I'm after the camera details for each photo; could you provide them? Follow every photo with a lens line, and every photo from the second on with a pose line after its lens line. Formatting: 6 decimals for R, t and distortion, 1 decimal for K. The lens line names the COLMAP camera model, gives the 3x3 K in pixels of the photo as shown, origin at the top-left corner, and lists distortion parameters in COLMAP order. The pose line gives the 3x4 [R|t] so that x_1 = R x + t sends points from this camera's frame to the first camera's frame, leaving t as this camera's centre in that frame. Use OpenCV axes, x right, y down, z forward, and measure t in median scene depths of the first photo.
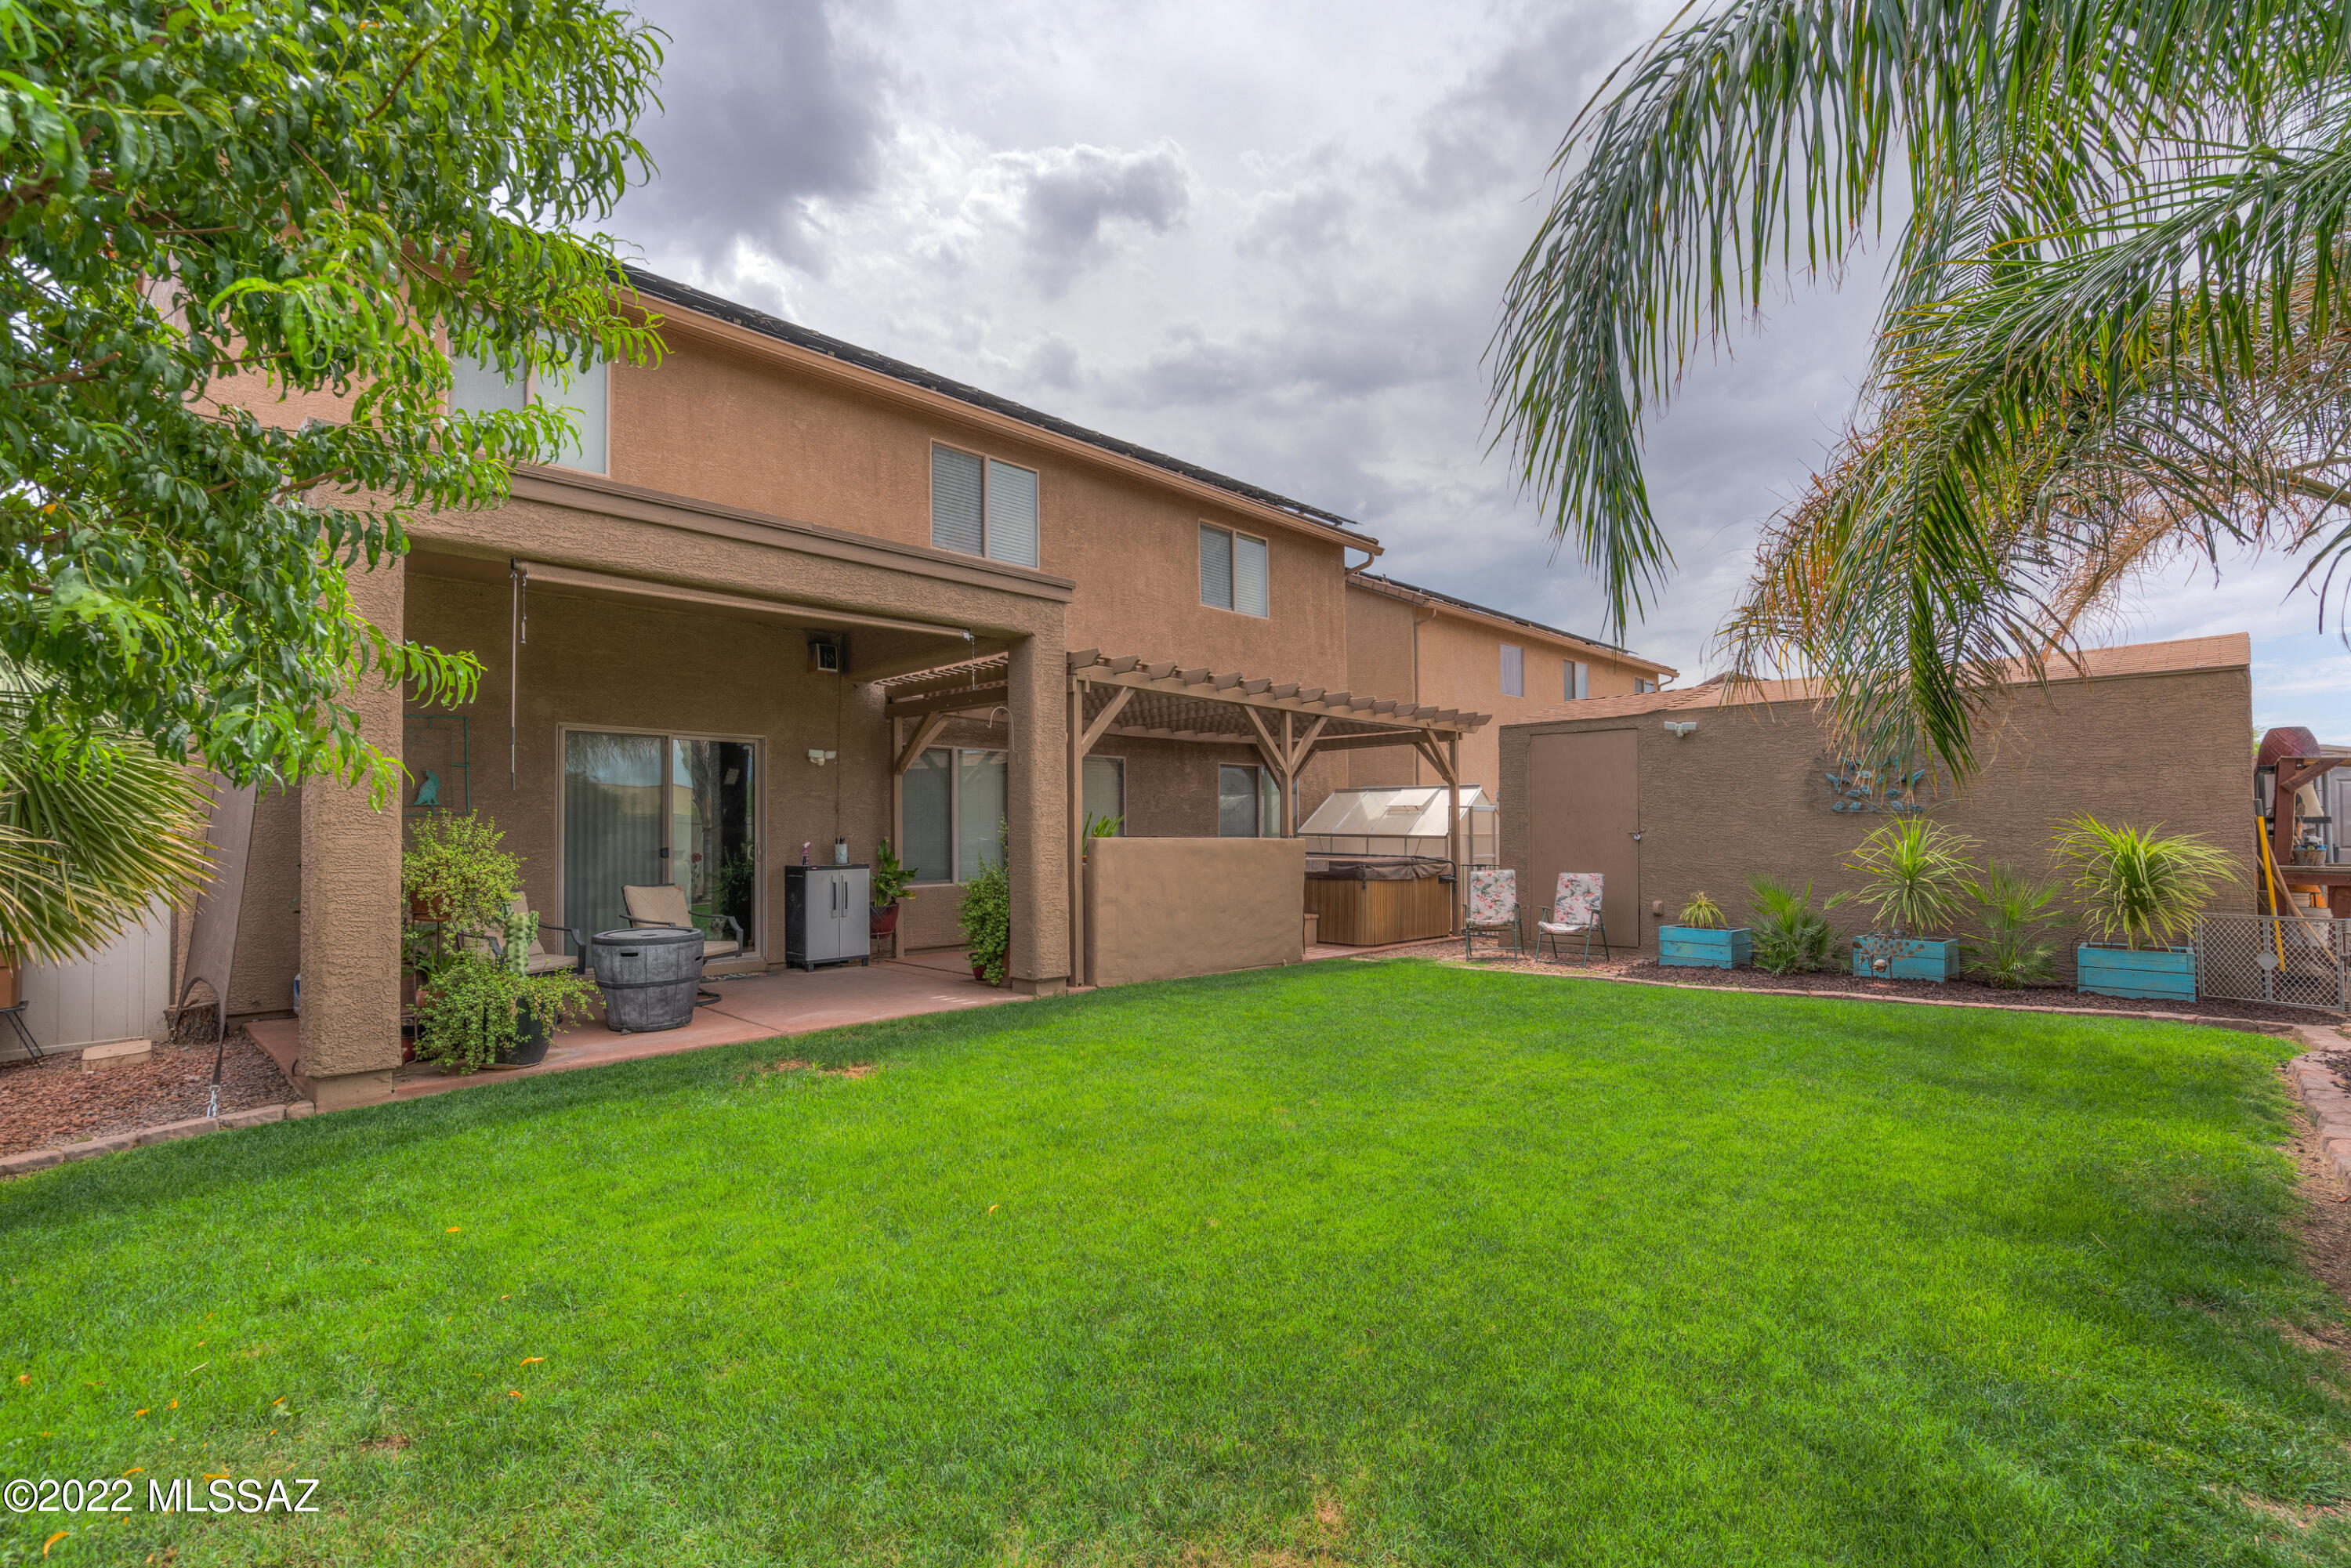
lens RADIAL K [[1075.9, 0, 1176.2], [0, 1075.9, 799.5], [0, 0, 1]] dist [-0.019146, 0.000787]
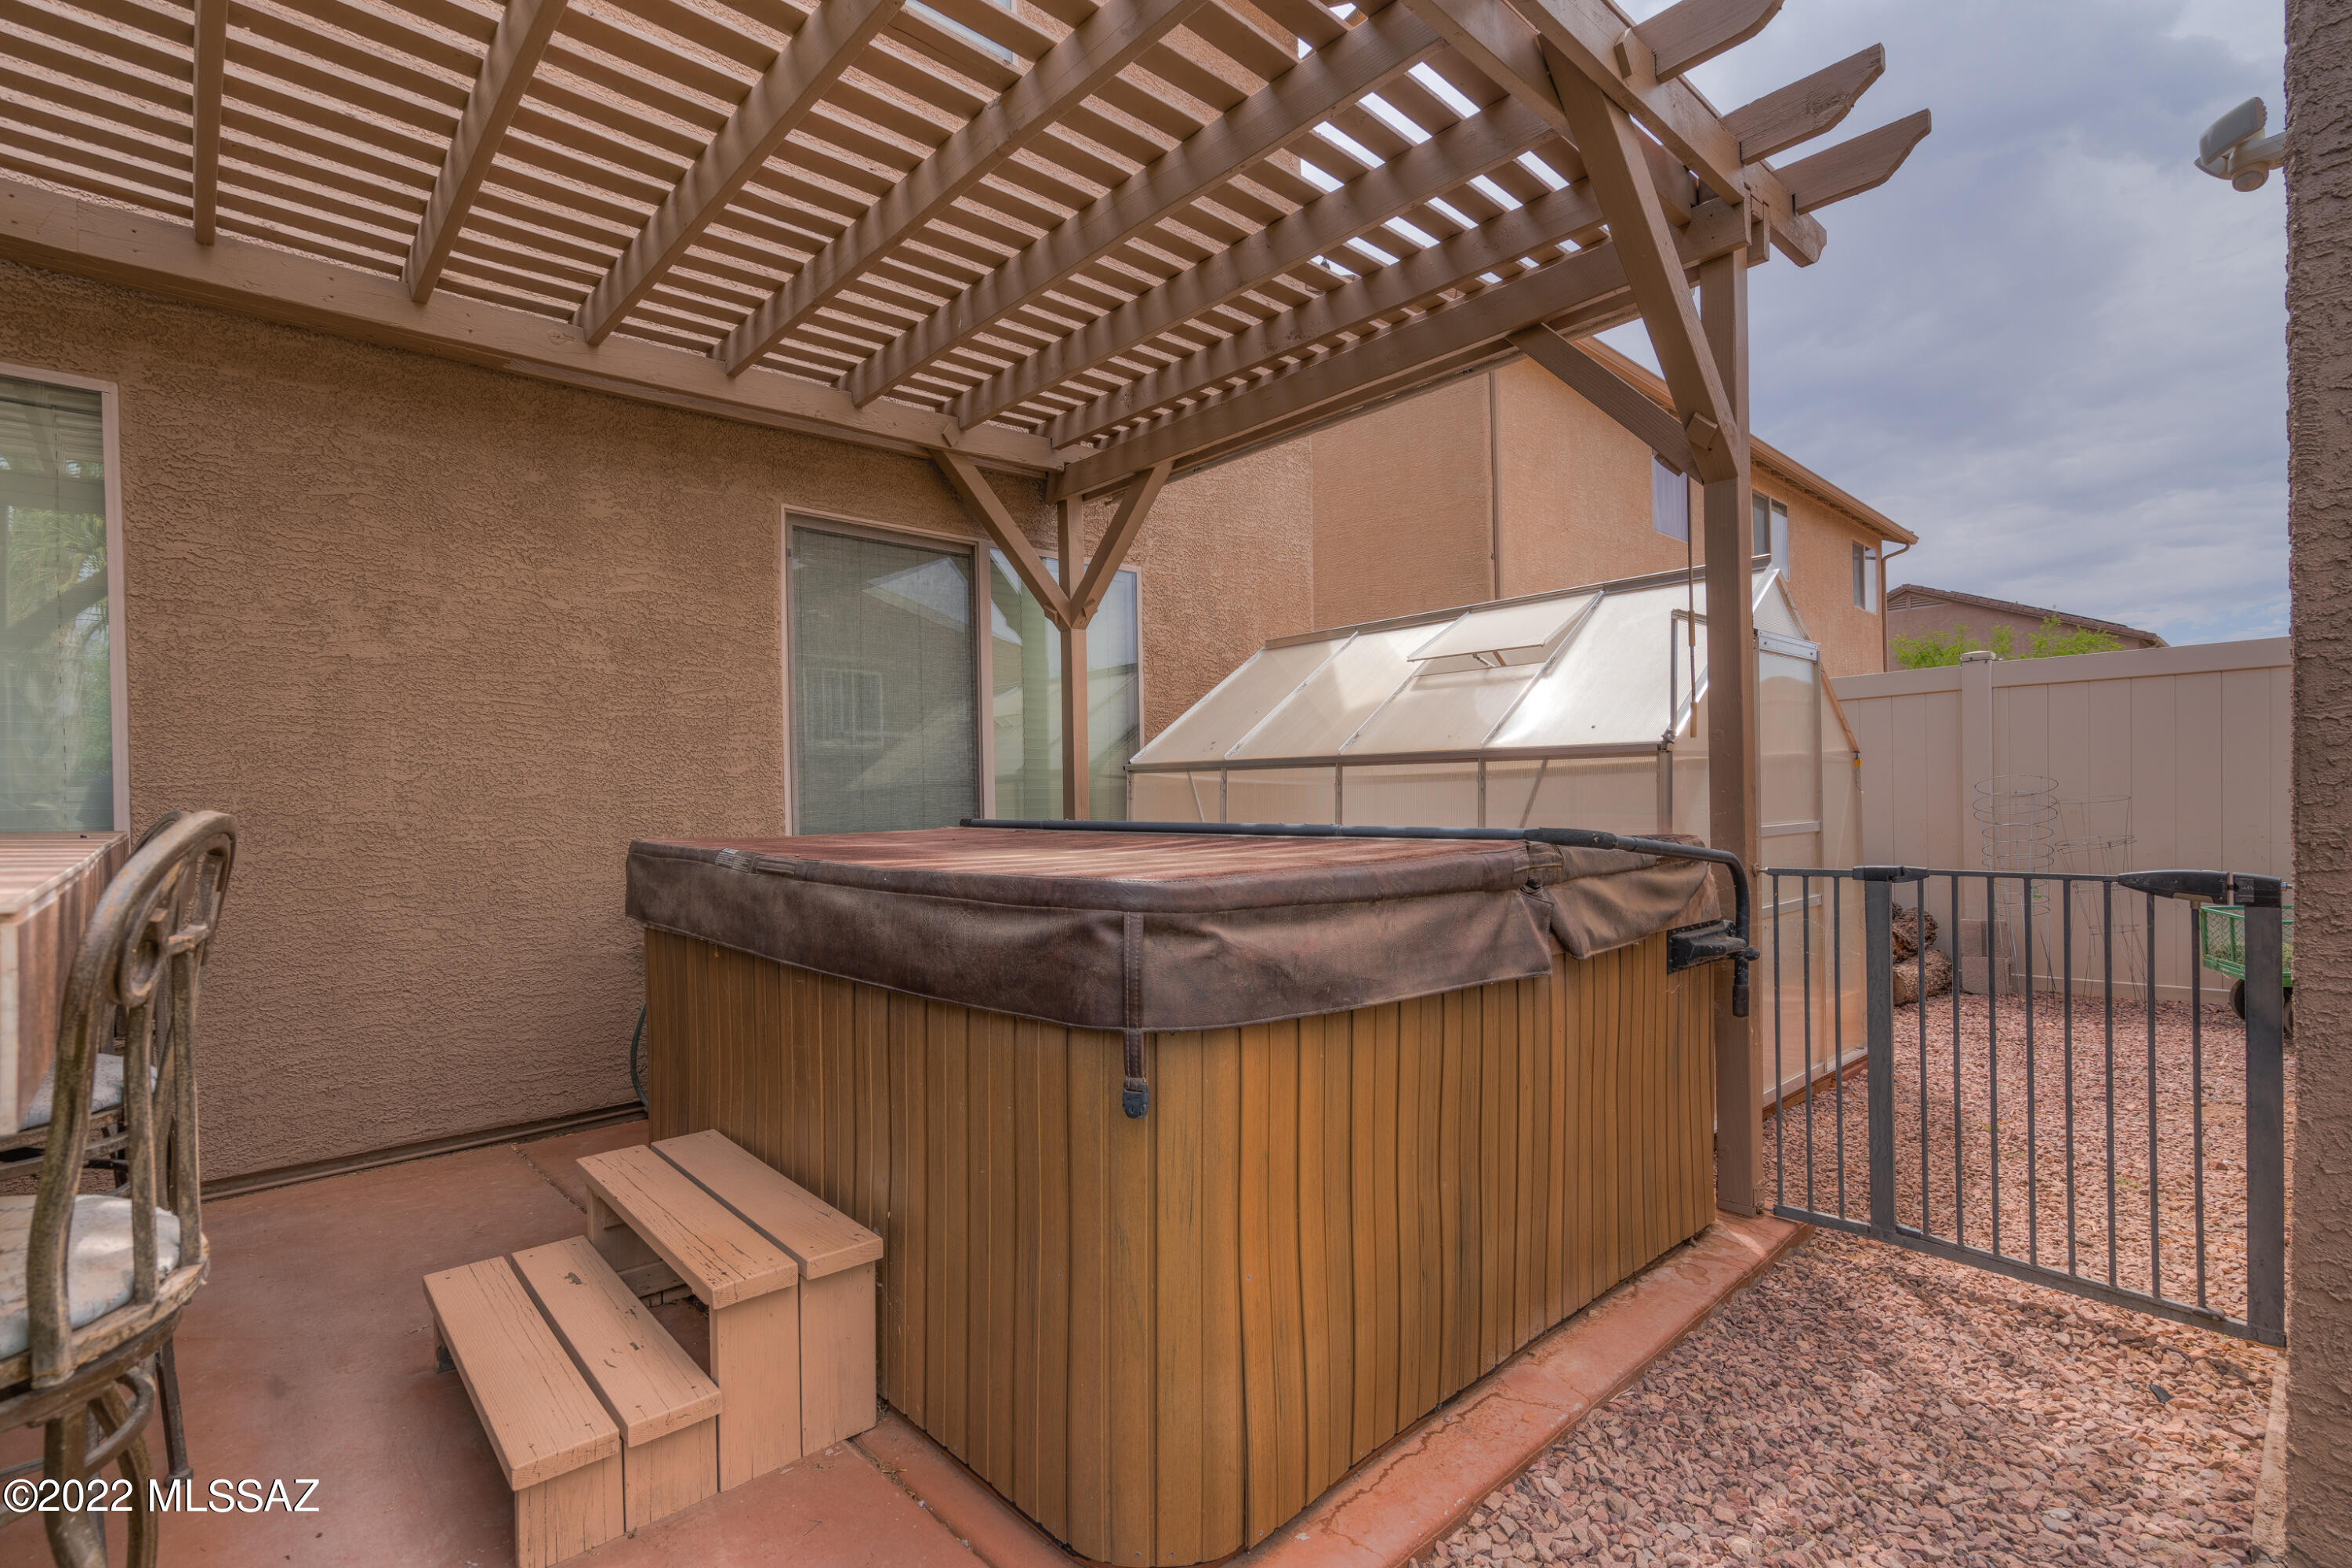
lens RADIAL K [[1076.4, 0, 1174.8], [0, 1076.4, 798.5], [0, 0, 1]] dist [-0.019146, 0.000787]
pose [[0.998205, -0.006954, -0.059484, 0.150317], [0.007891, 0.999848, 0.015537, 0.038685], [0.059367, -0.015978, 0.998108, 0.712748]]
